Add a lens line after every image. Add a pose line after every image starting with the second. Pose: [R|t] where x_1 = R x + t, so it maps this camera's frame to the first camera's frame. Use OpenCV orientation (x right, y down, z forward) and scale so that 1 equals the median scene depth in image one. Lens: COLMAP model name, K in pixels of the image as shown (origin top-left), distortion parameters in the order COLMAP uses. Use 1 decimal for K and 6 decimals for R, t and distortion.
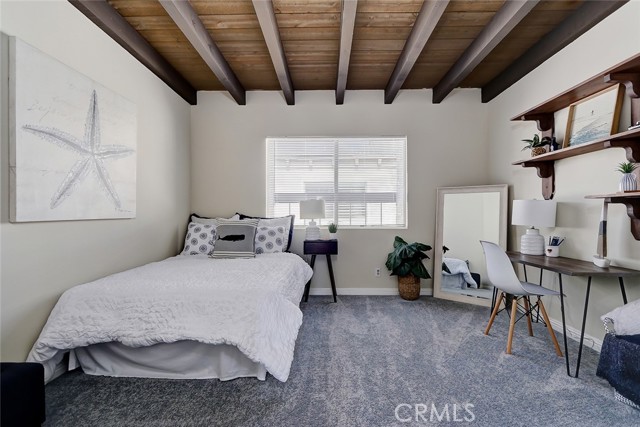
lens RADIAL K [[298.9, 0, 320.0], [0, 298.9, 212.4], [0, 0, 1]] dist [0.008793, -0.002727]
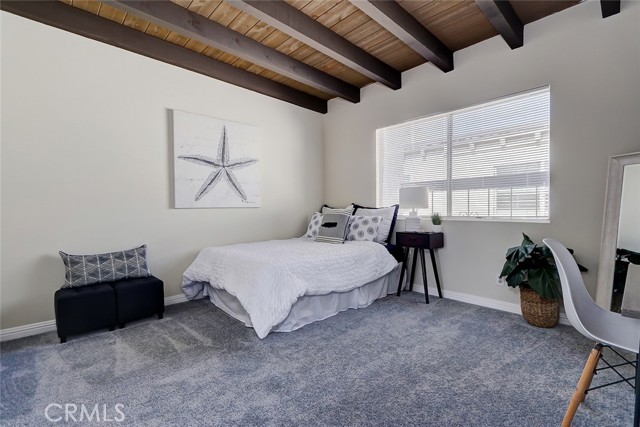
lens RADIAL K [[298.9, 0, 323.5], [0, 298.9, 212.2], [0, 0, 1]] dist [0.008793, -0.002727]
pose [[0.692492, 0.004835, -0.721409, 0.489597], [0.007607, 0.999873, 0.014003, 0.019392], [0.721385, -0.015184, 0.692368, 0.183549]]
